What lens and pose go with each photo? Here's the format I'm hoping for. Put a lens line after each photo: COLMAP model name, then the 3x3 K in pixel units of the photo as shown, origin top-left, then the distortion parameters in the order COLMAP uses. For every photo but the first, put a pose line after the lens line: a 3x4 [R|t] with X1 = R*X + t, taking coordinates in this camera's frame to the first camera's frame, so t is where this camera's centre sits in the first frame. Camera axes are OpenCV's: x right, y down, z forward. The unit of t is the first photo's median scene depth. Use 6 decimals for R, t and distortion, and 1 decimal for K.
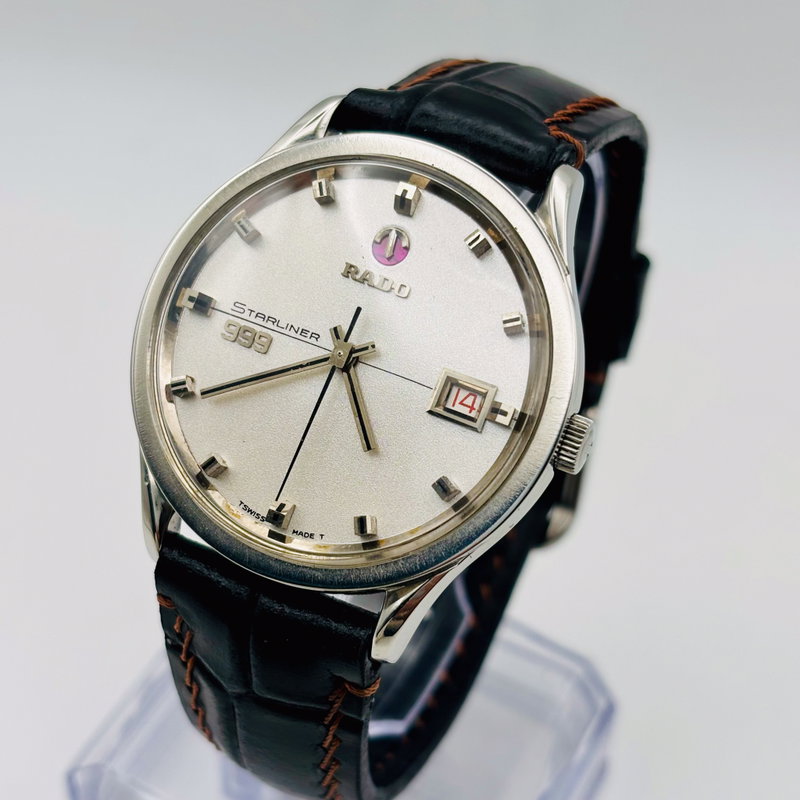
lens RADIAL K [[1702.8, 0, 400.0], [0, 1702.8, 400.0], [0, 0, 1]] dist [0.365987, -2.122727]
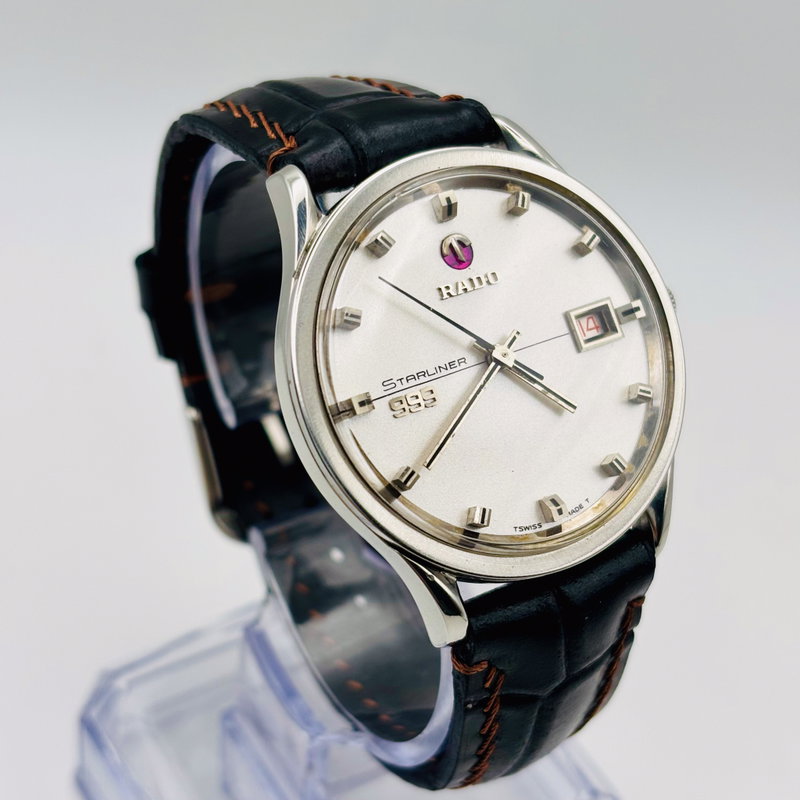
lens RADIAL K [[1702.8, 0, 400.0], [0, 1702.8, 400.0], [0, 0, 1]] dist [0.365987, -2.122727]
pose [[0.524765, -0.559011, 0.641973, -0.752695], [0.527883, 0.805338, 0.269760, -0.319610], [-0.667804, 0.197326, 0.717705, 0.284437]]
